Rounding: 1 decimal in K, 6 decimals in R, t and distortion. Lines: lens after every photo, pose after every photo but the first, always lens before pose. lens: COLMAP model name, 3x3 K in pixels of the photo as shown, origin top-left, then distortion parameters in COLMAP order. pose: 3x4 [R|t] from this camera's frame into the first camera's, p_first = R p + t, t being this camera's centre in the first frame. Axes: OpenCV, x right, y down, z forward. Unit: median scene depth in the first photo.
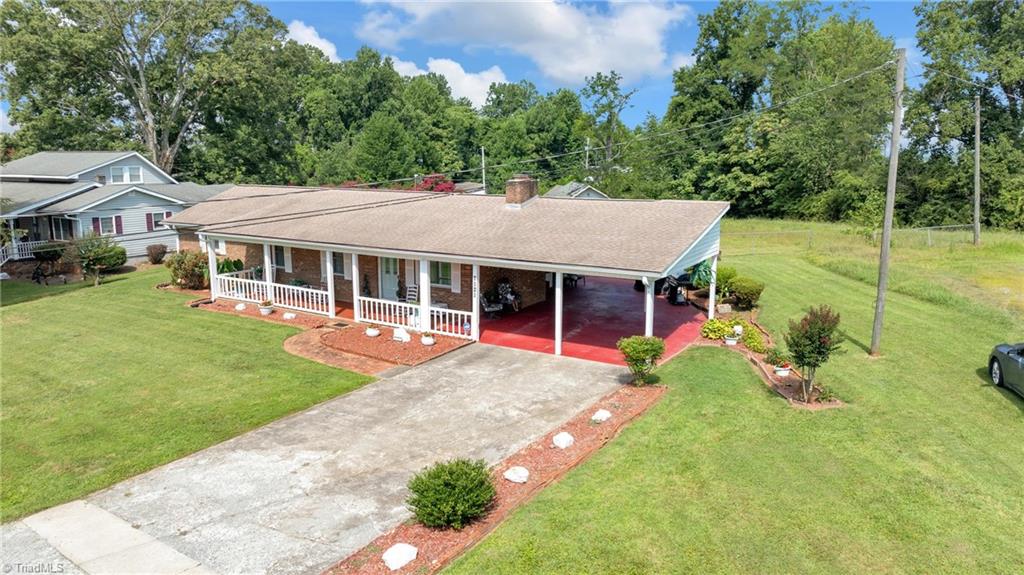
lens RADIAL K [[718.9, 0, 515.5], [0, 718.9, 282.9], [0, 0, 1]] dist [-0.015610, -0.004190]
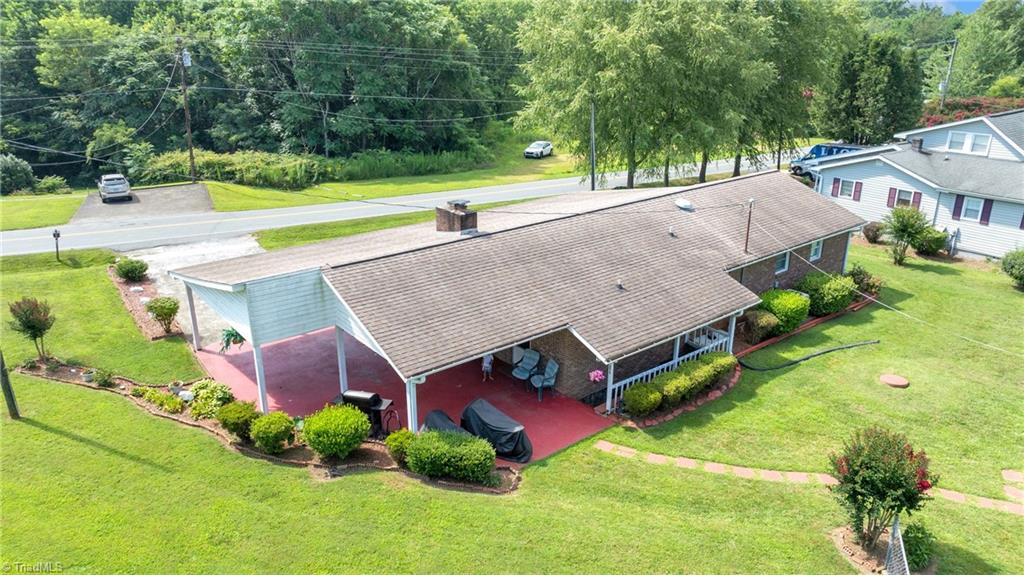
lens RADIAL K [[718.9, 0, 512.8], [0, 718.9, 294.4], [0, 0, 1]] dist [-0.015610, -0.004190]
pose [[-0.352495, 0.311067, -0.882601, 0.944609], [-0.168791, 0.906536, 0.386914, -0.466979], [0.920466, 0.285360, -0.267044, 1.611532]]
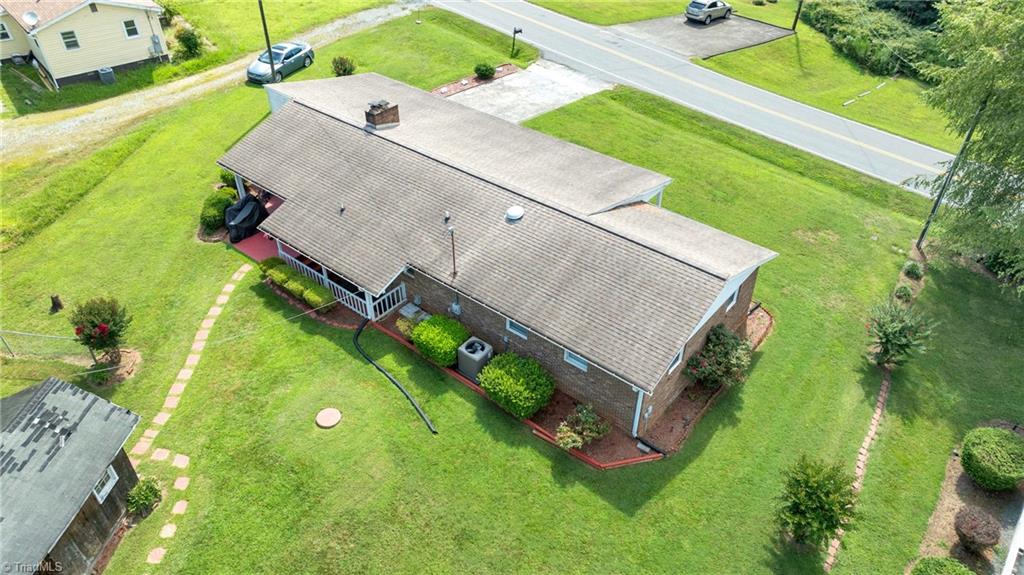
lens RADIAL K [[718.9, 0, 513.1], [0, 718.9, 288.8], [0, 0, 1]] dist [-0.015610, -0.004190]
pose [[-0.986788, -0.111146, 0.117884, -0.447994], [0.013153, 0.670237, 0.742031, -0.973159], [-0.161484, 0.733777, -0.659920, 2.381545]]
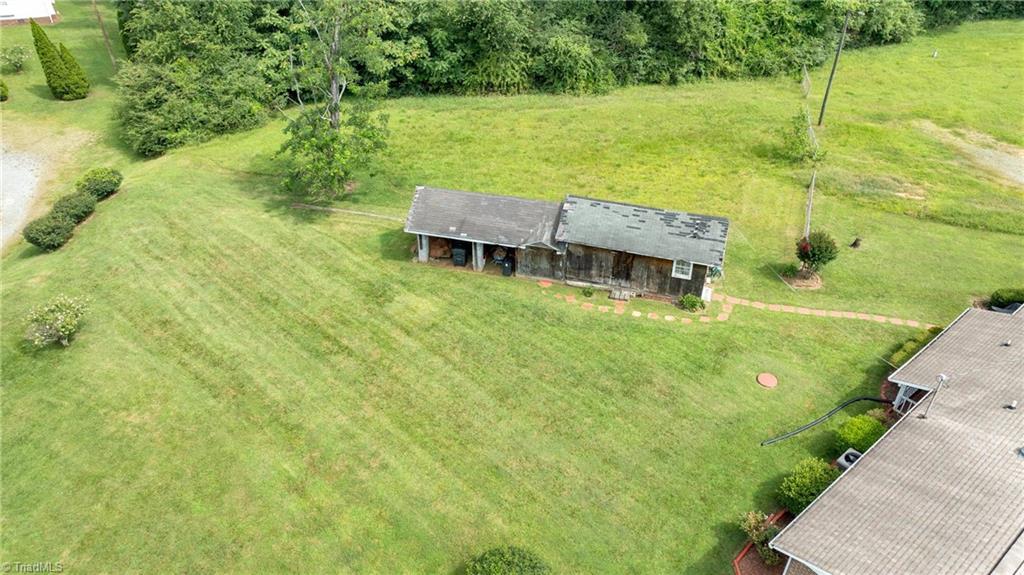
lens RADIAL K [[718.9, 0, 514.3], [0, 718.9, 285.7], [0, 0, 1]] dist [-0.015610, -0.004190]
pose [[0.347339, -0.548599, 0.760523, -1.154792], [0.159057, 0.833732, 0.528765, -0.994438], [-0.924152, -0.062695, 0.376846, 1.815714]]
